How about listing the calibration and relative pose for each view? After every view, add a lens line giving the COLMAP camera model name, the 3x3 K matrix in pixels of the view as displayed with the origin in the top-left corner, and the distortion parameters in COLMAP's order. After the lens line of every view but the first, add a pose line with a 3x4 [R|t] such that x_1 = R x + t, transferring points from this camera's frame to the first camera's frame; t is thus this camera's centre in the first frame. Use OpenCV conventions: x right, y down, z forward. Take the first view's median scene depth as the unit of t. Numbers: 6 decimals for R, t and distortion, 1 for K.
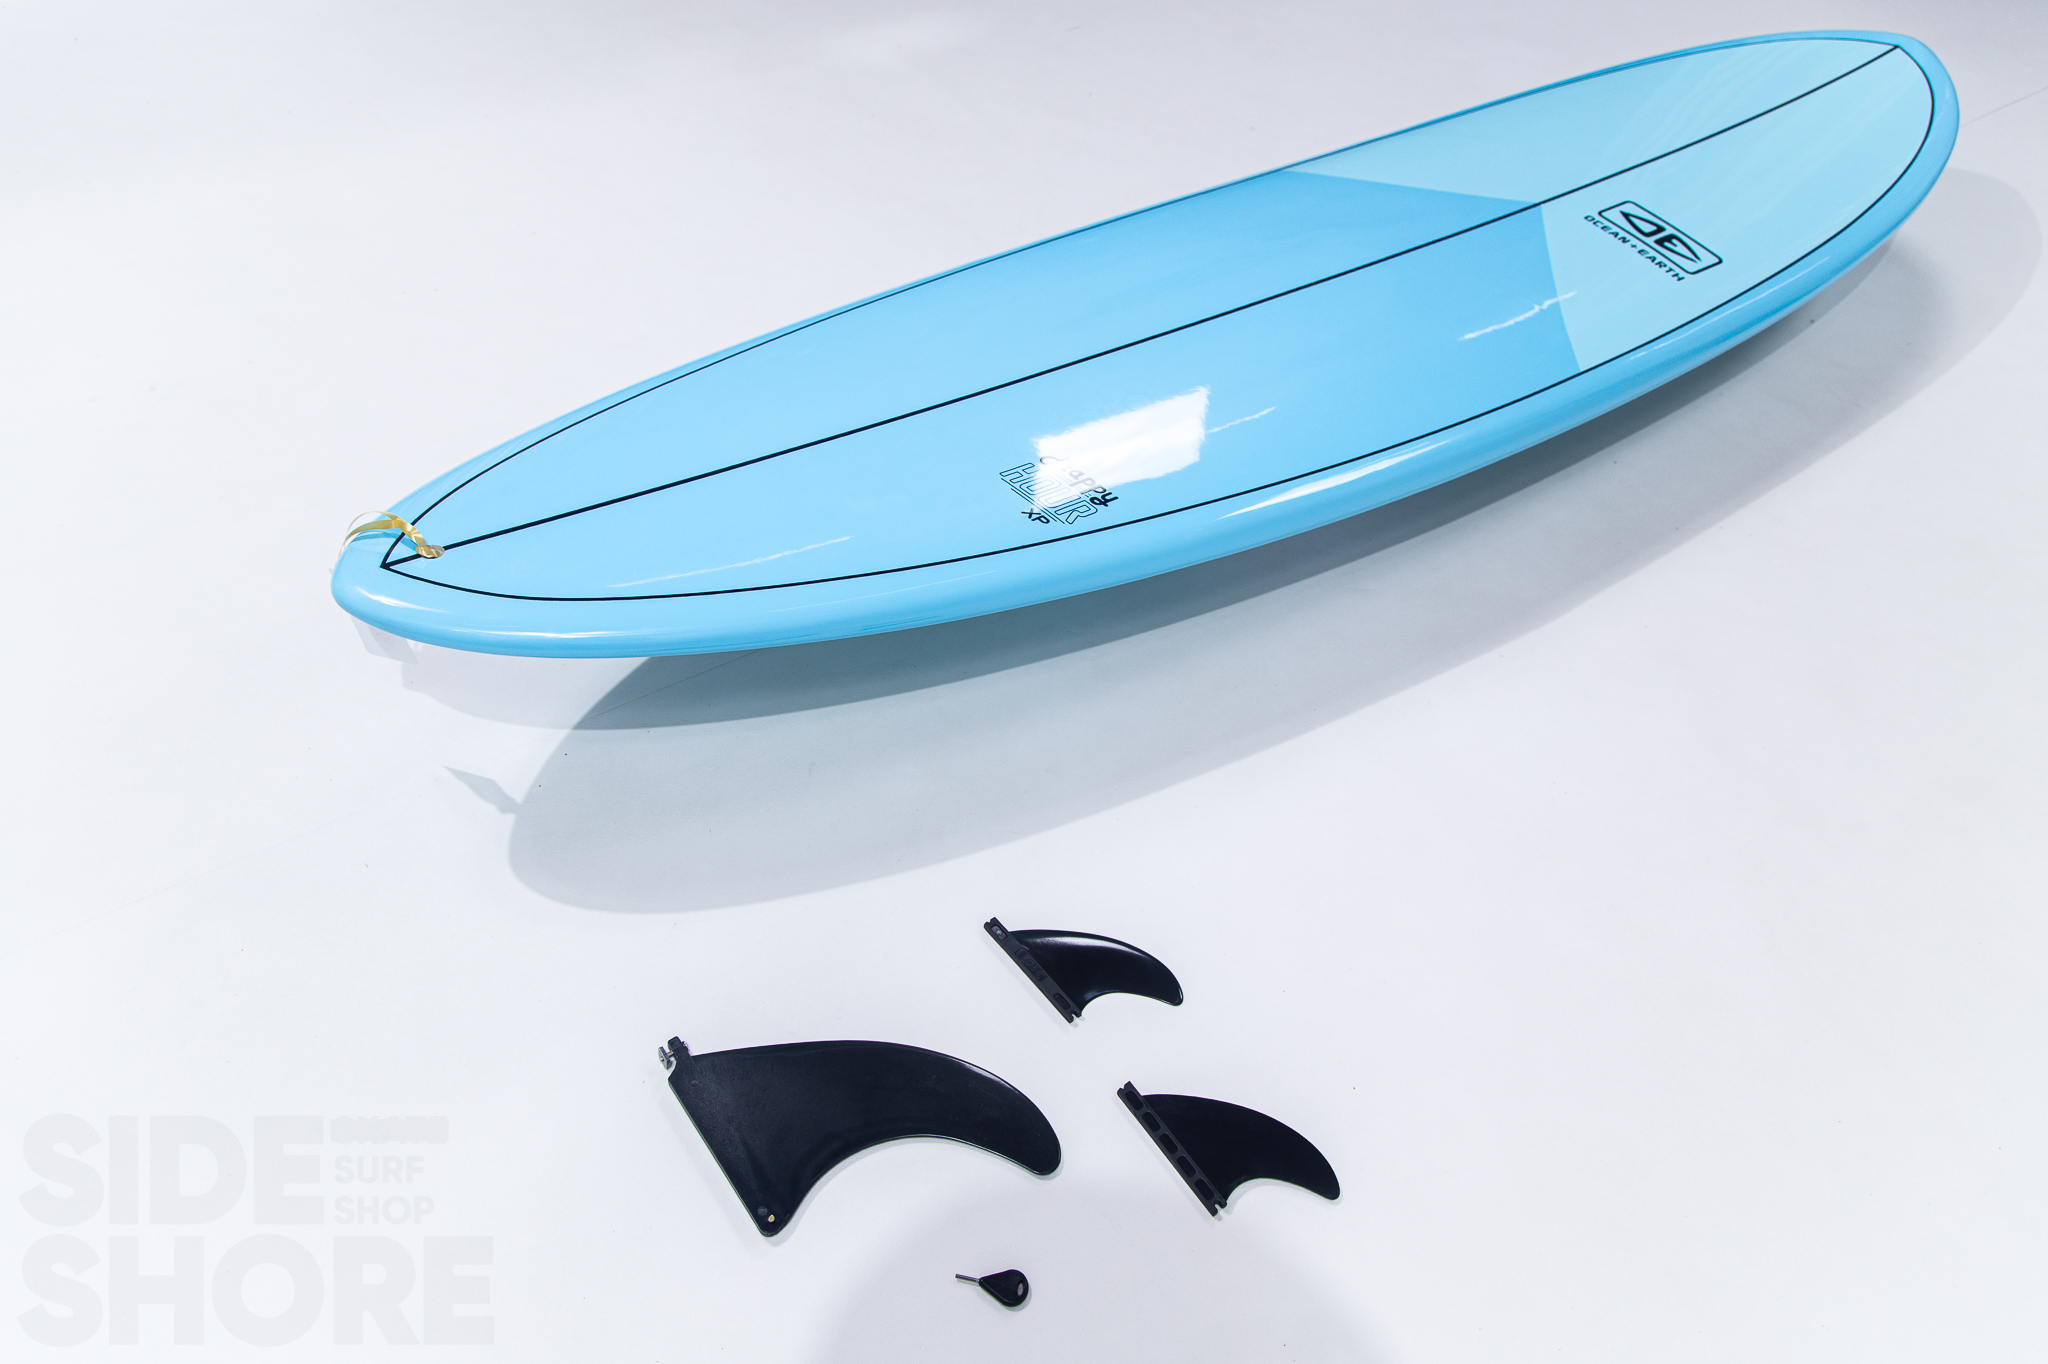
lens RADIAL K [[1407.4, 0, 1024.0], [0, 1407.4, 682.0], [0, 0, 1]] dist [0.198715, -0.000134]
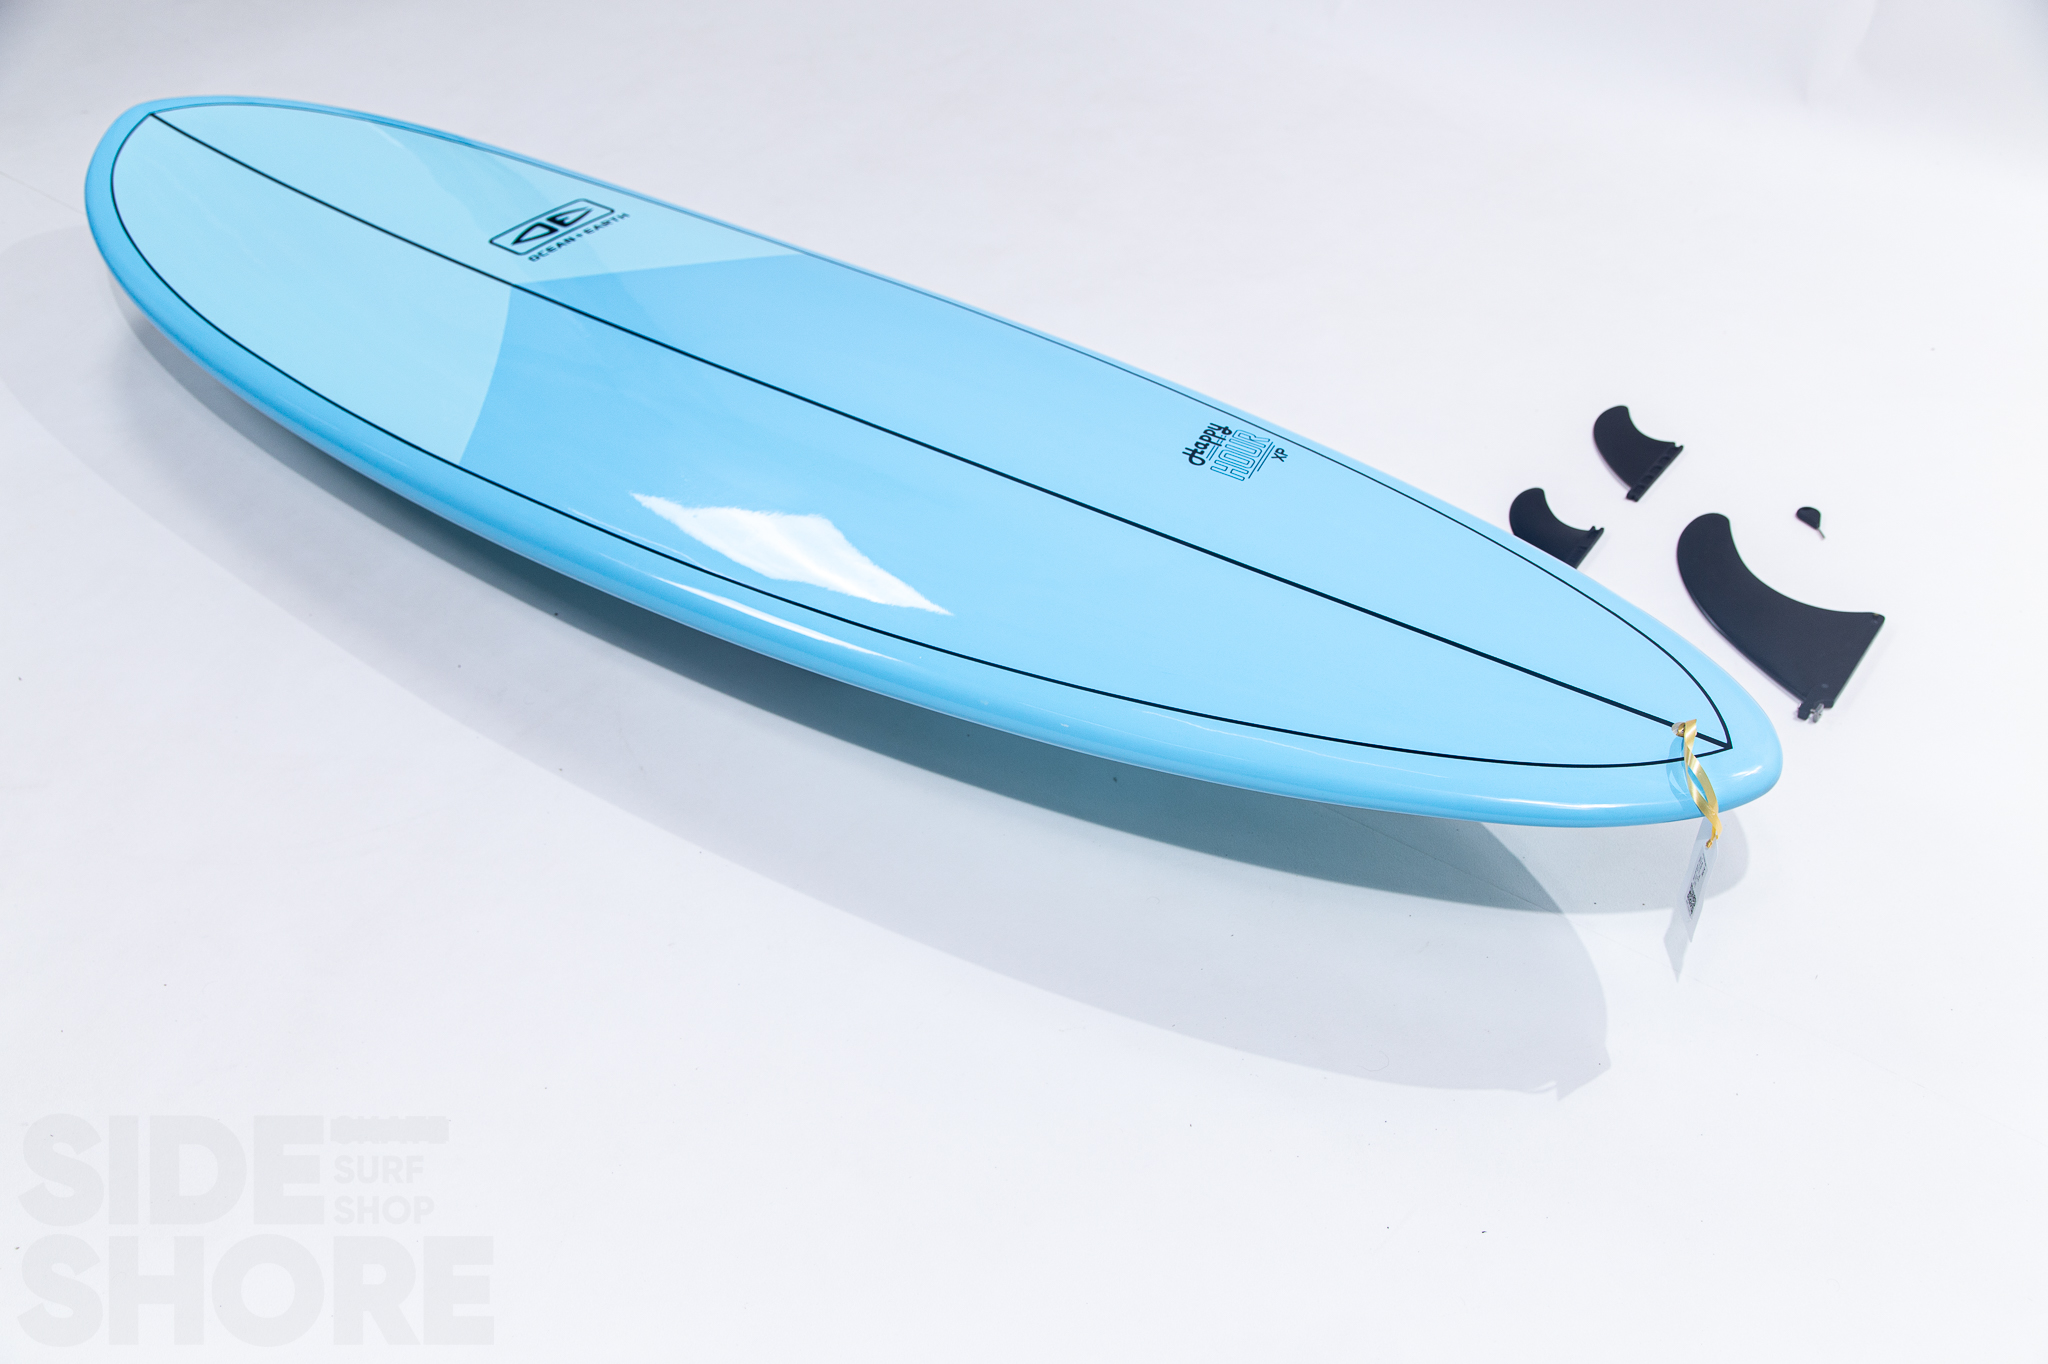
lens RADIAL K [[2028.5, 0, 1024.0], [0, 2028.5, 682.0], [0, 0, 1]] dist [-0.003253, -0.004593]
pose [[-0.281386, -0.680490, 0.676577, -0.991784], [0.726989, 0.309035, 0.613175, -1.044429], [-0.626345, 0.664403, 0.407750, 0.610610]]
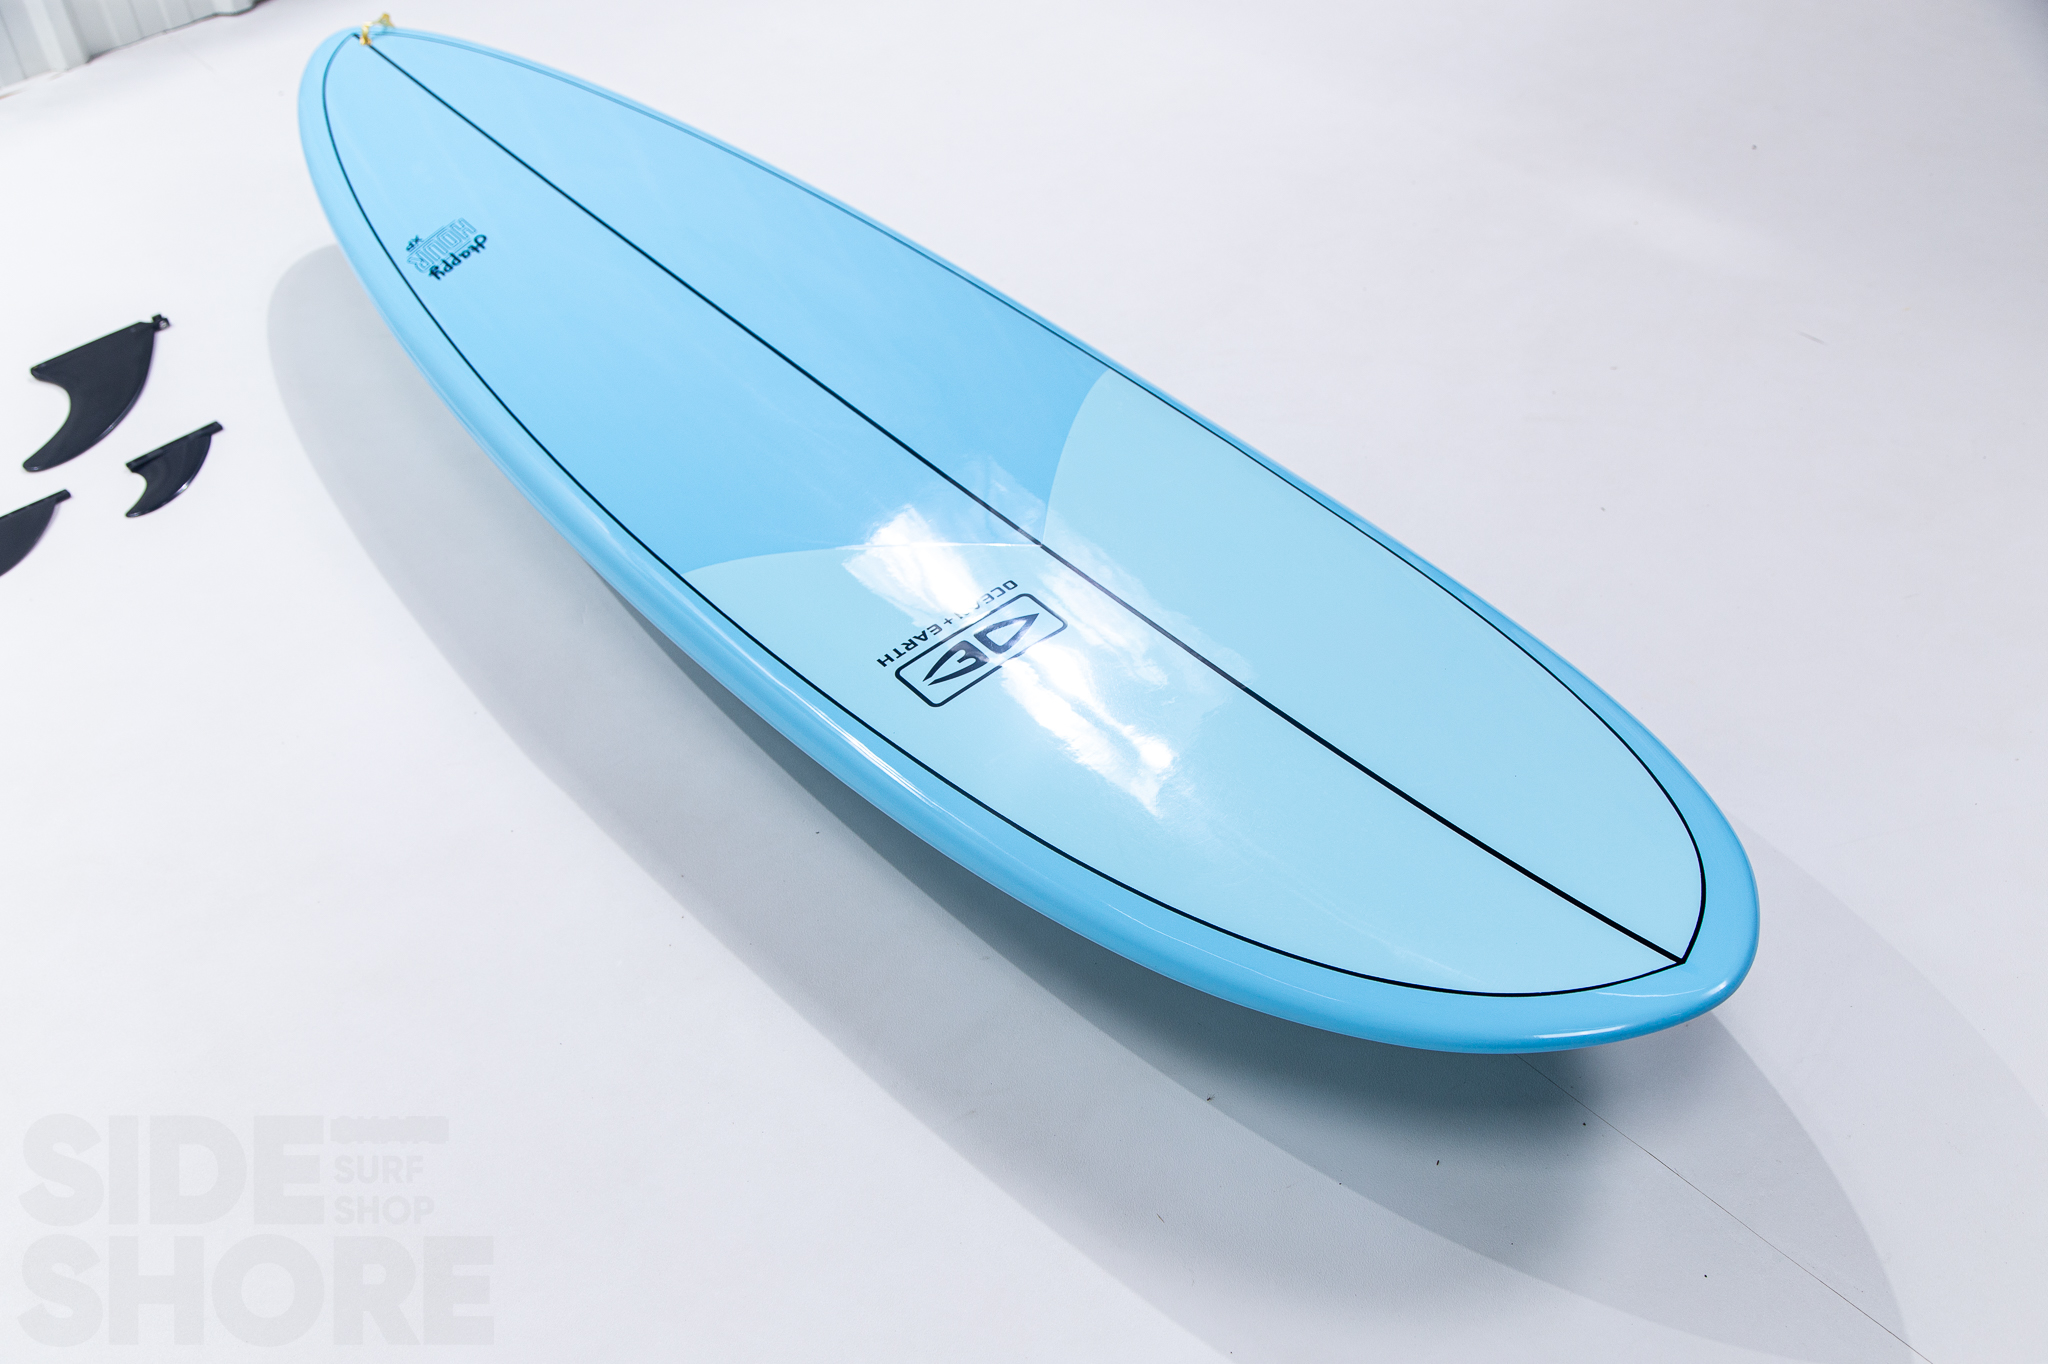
lens RADIAL K [[2028.5, 0, 1024.0], [0, 2028.5, 682.0], [0, 0, 1]] dist [-0.003253, -0.004593]
pose [[0.045627, 0.574332, -0.817350, 1.601724], [-0.690157, 0.609661, 0.389867, -0.889222], [0.722220, 0.546312, 0.424196, 0.809310]]
